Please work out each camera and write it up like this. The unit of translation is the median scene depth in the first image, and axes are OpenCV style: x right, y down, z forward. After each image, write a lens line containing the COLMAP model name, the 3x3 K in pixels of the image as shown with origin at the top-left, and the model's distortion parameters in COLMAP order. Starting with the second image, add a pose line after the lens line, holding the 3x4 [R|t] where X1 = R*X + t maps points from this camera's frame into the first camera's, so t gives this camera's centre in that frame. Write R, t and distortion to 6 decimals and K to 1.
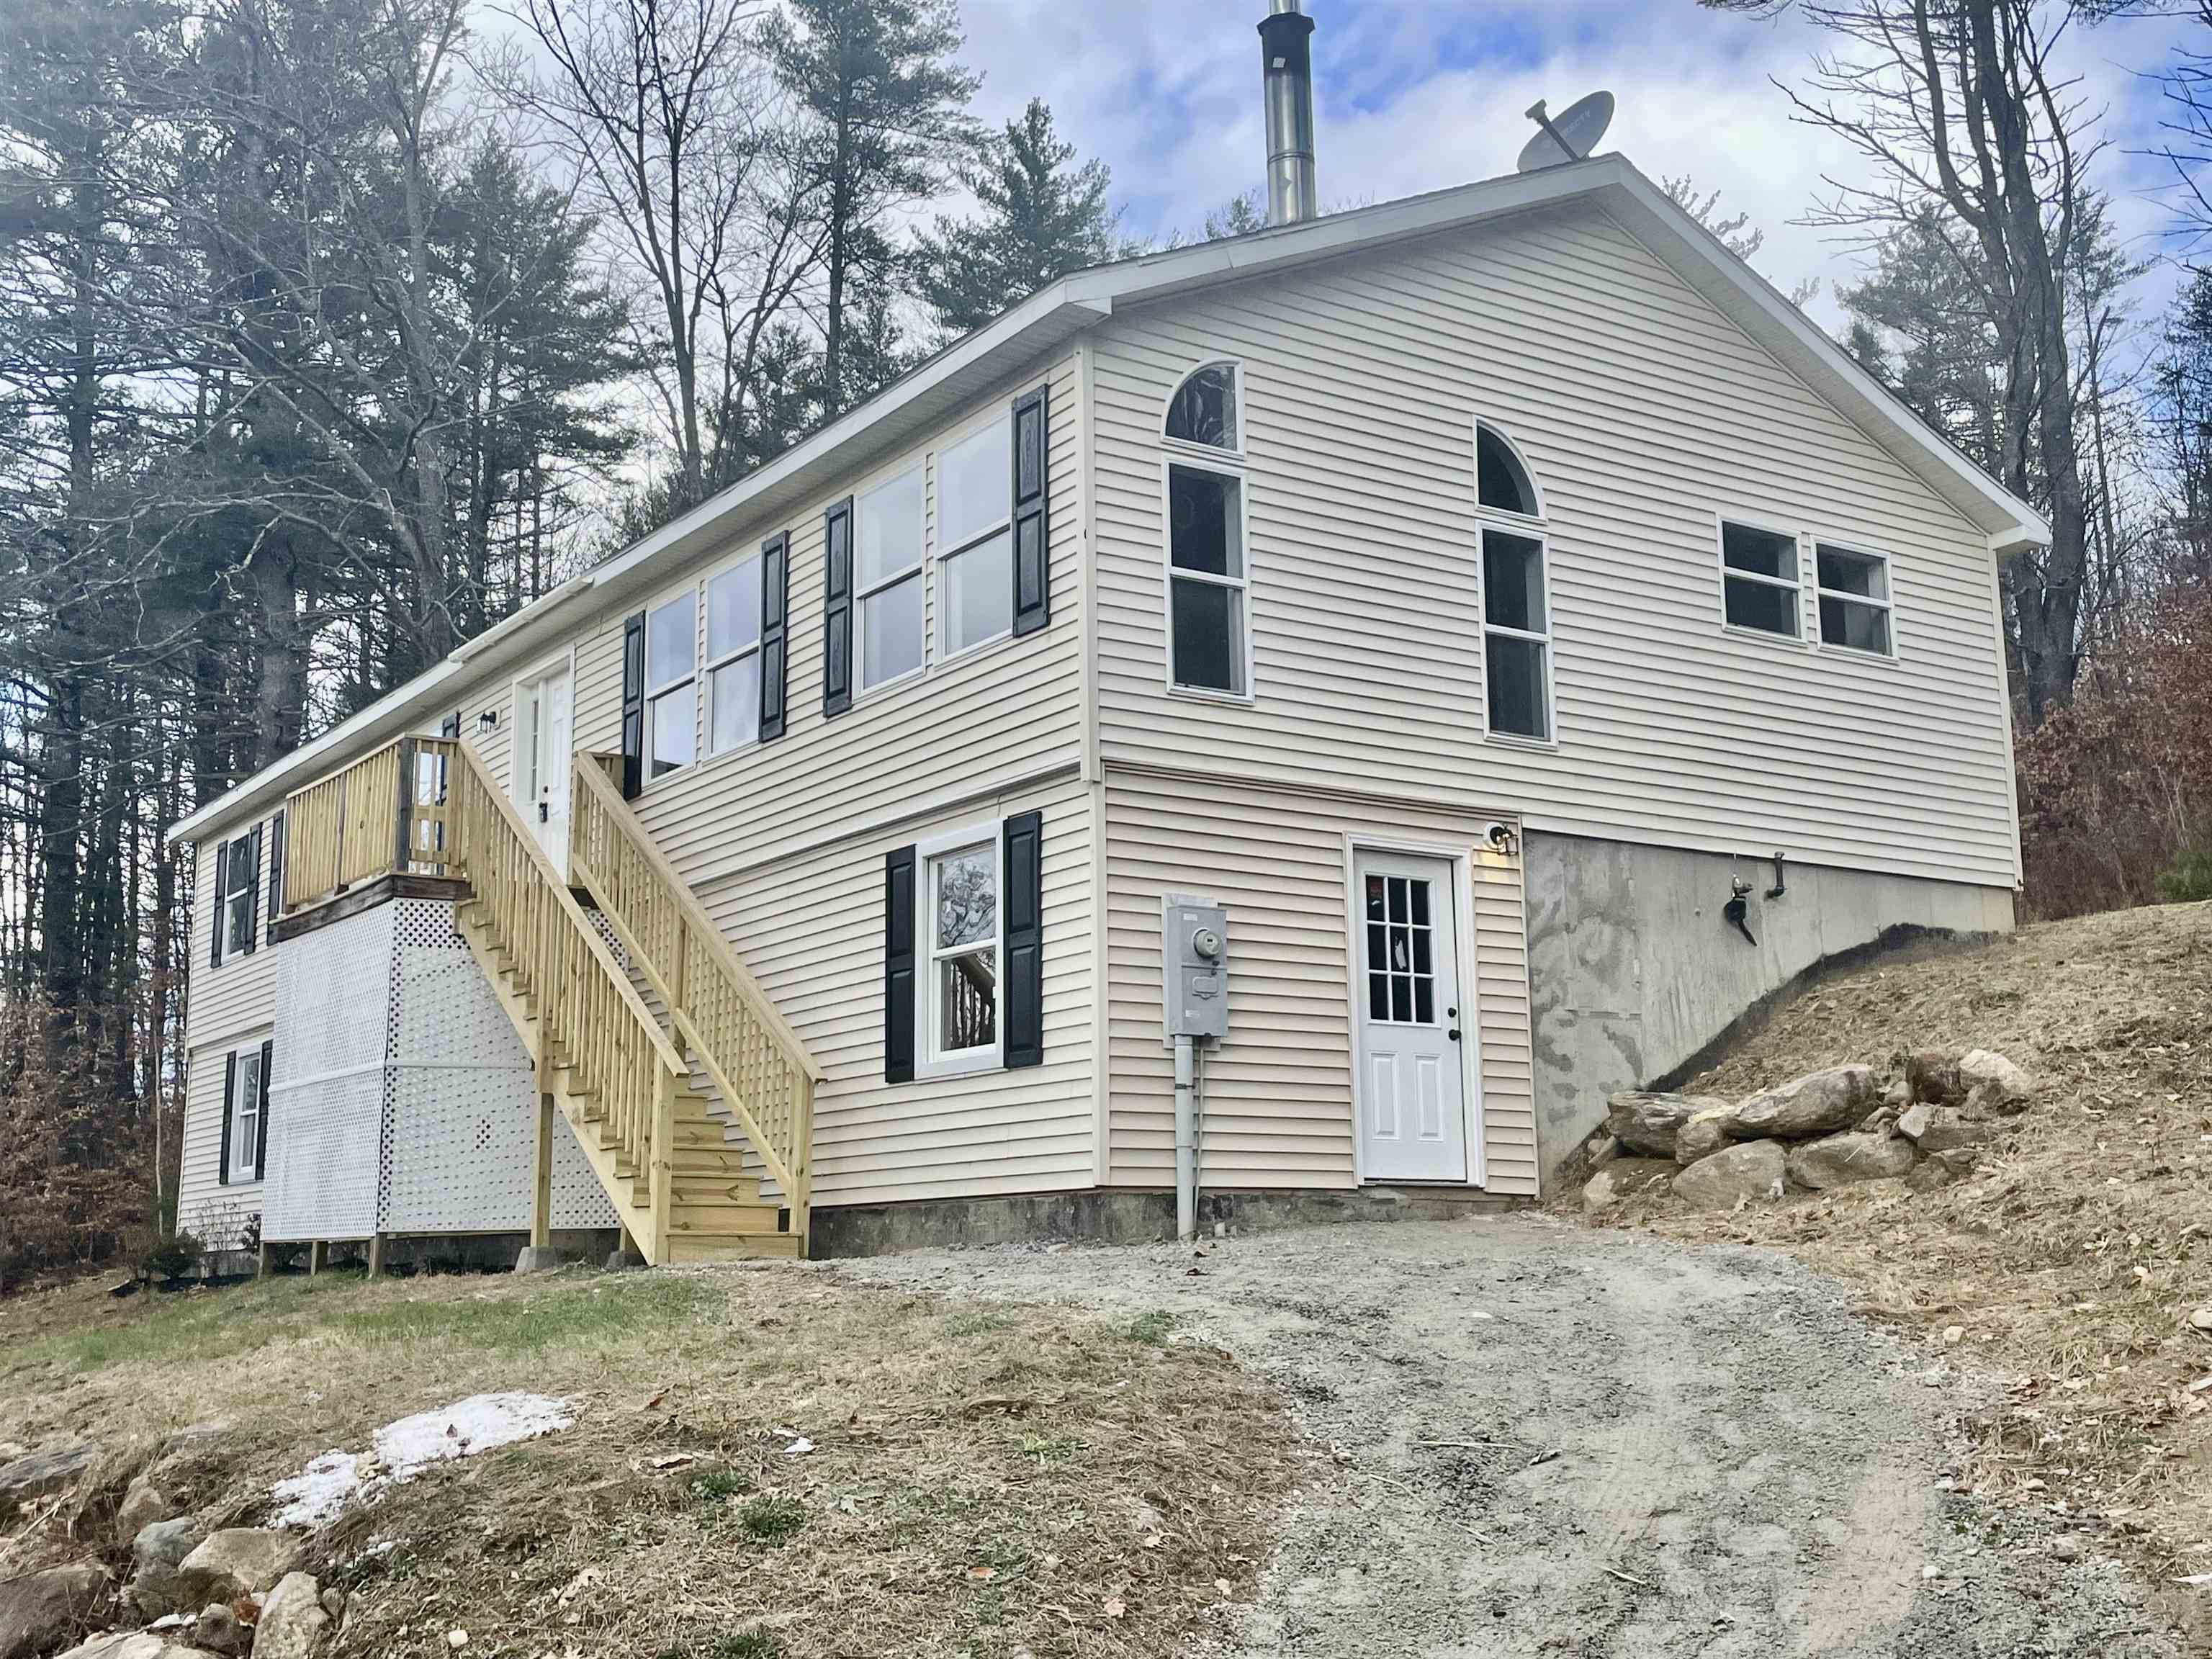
lens RADIAL K [[2445.5, 0, 1110.8], [0, 2445.5, 785.7], [0, 0, 1]] dist [0.148351, -0.330392]
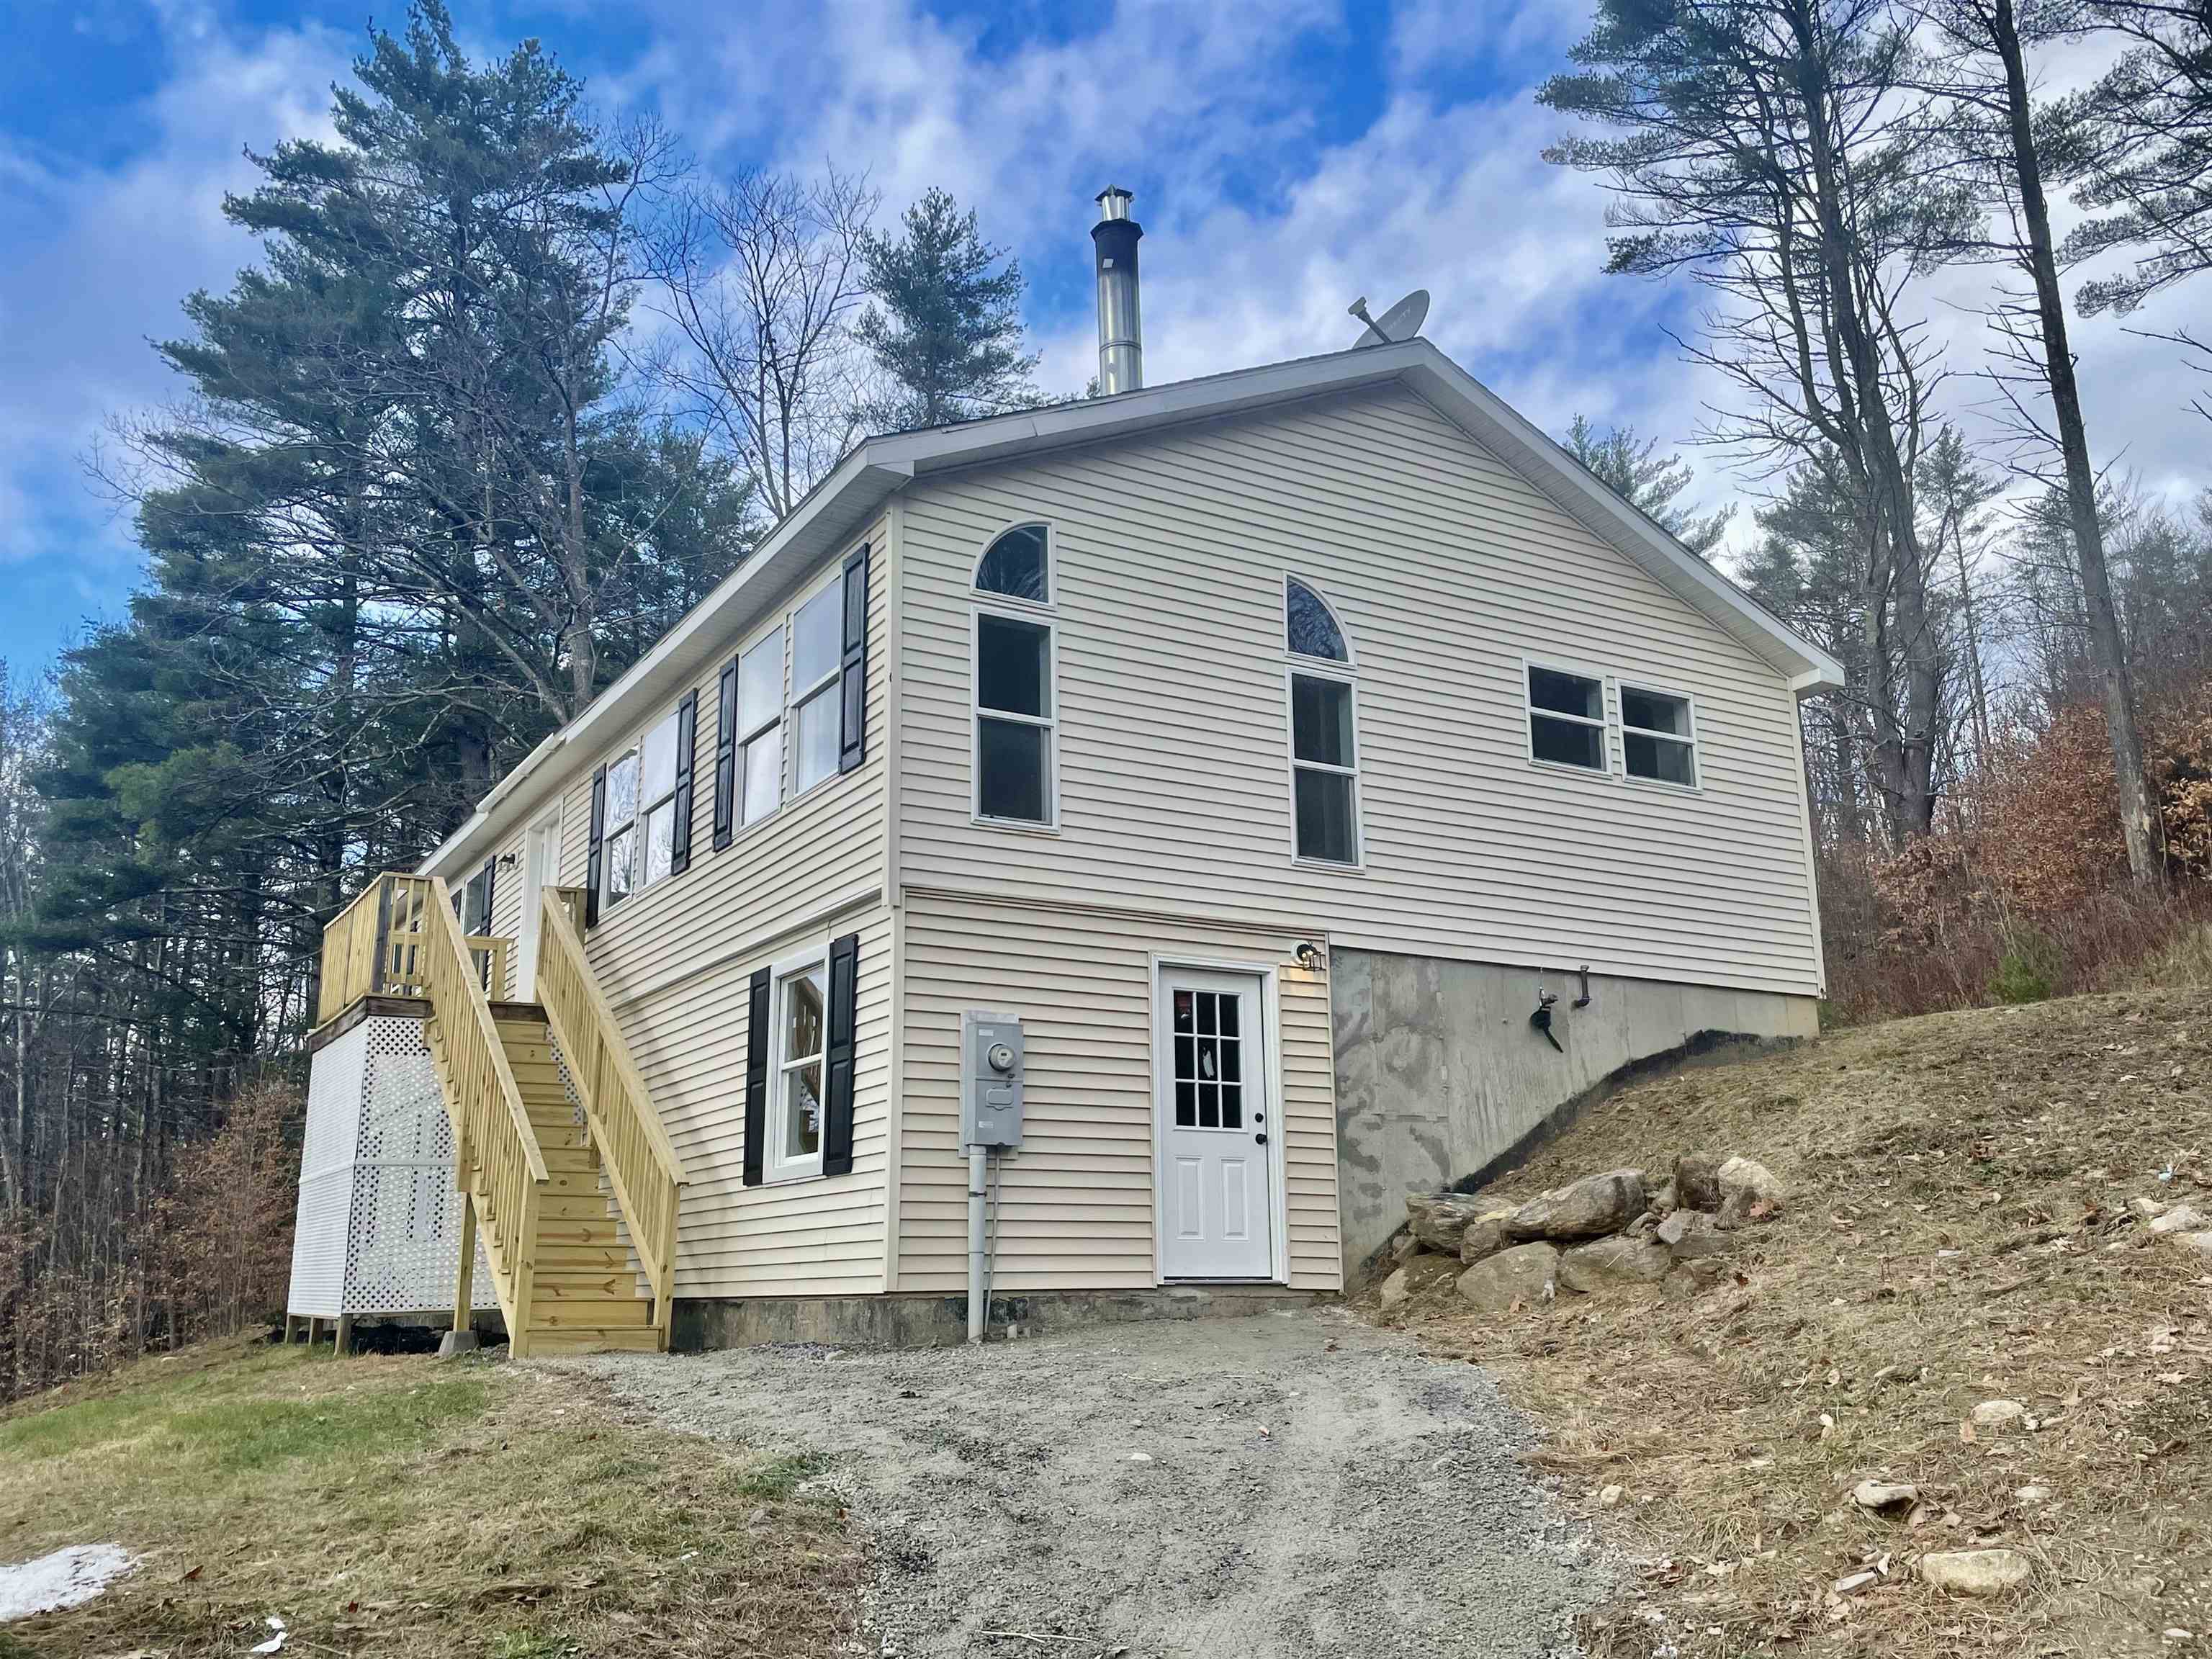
lens RADIAL K [[1856.6, 0, 1106.0], [0, 1856.6, 829.5], [0, 0, 1]] dist [0.139448, -0.279430]
pose [[0.997869, -0.013275, -0.063892, 0.123537], [0.010388, 0.998919, -0.045302, 0.002388], [0.064424, 0.044542, 0.996928, 0.171568]]
